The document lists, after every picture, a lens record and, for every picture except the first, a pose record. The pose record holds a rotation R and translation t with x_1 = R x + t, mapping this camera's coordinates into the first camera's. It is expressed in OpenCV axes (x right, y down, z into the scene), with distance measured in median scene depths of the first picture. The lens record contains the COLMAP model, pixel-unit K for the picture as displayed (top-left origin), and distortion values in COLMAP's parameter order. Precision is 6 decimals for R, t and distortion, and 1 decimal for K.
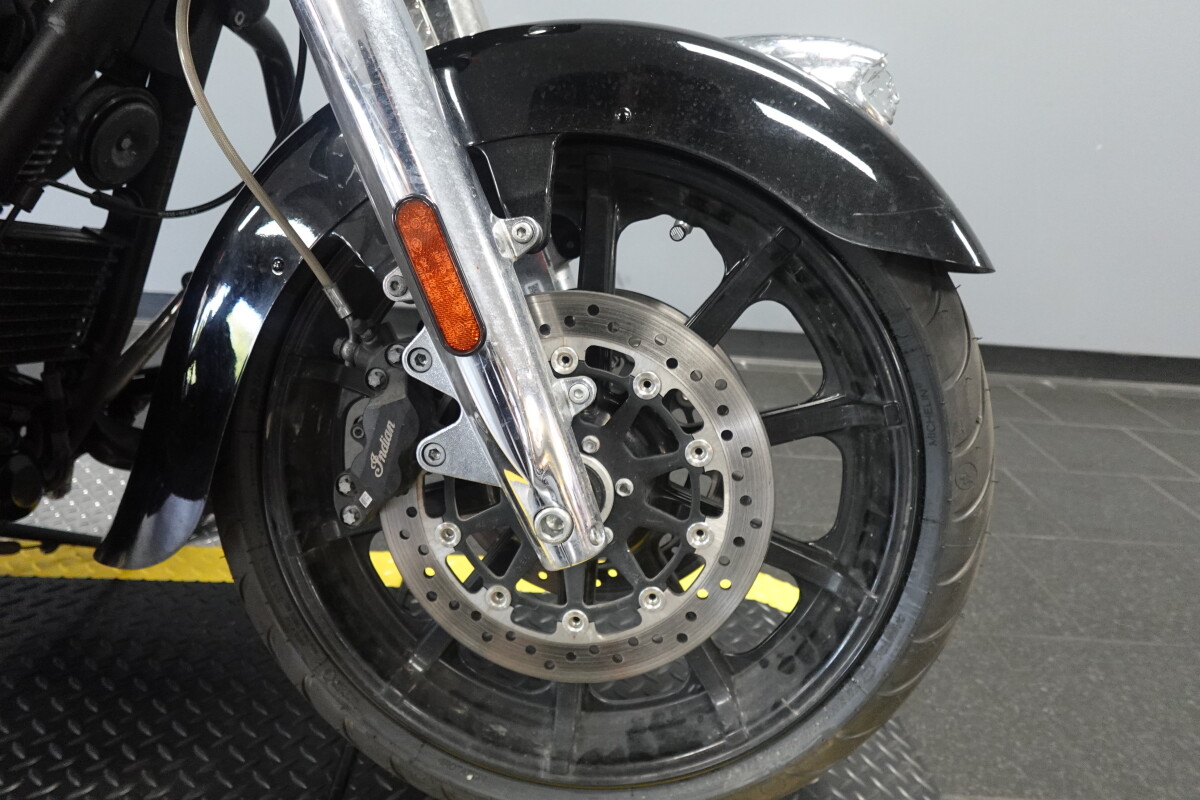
lens RADIAL K [[761.3, 0, 600.0], [0, 761.3, 400.0], [0, 0, 1]] dist [0.000253, 0.000891]
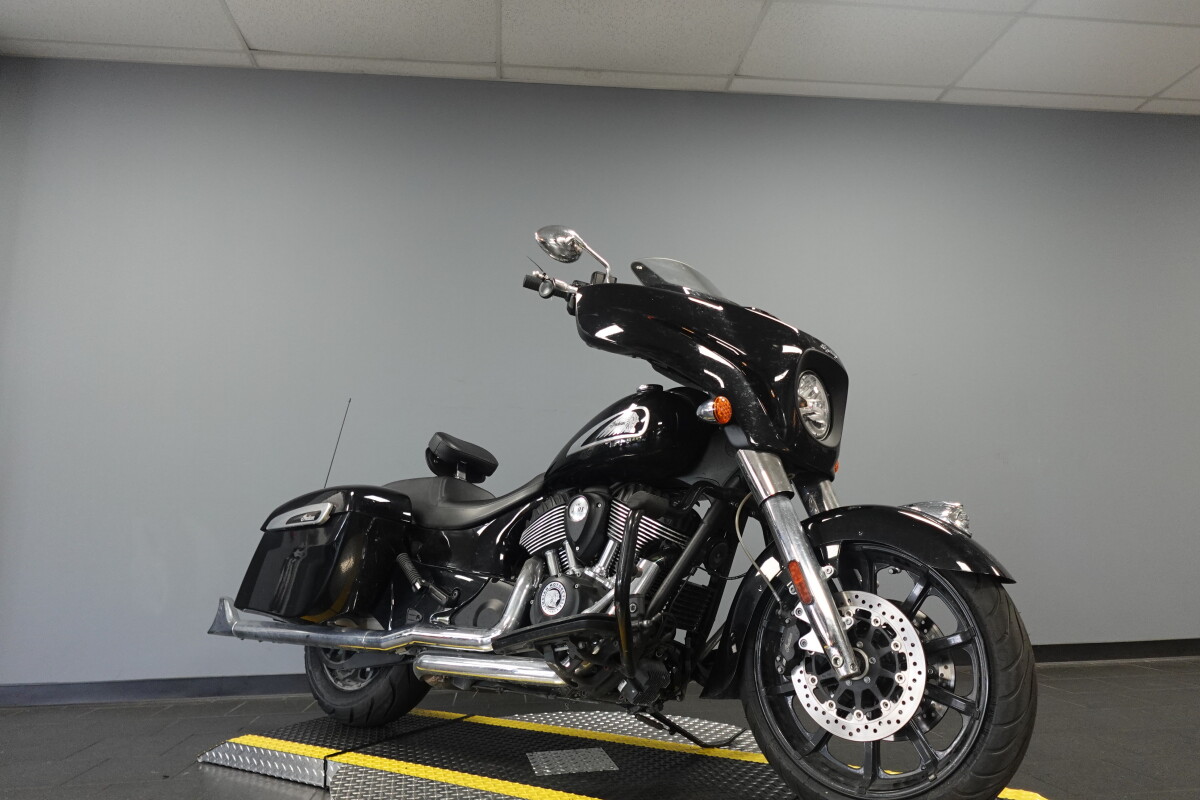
lens RADIAL K [[761.3, 0, 600.0], [0, 761.3, 400.0], [0, 0, 1]] dist [0.000253, 0.000891]
pose [[0.804581, -0.185581, -0.564100, 0.987400], [-0.134213, 0.868510, -0.477156, 0.756145], [0.578477, 0.459620, 0.673879, -1.910365]]
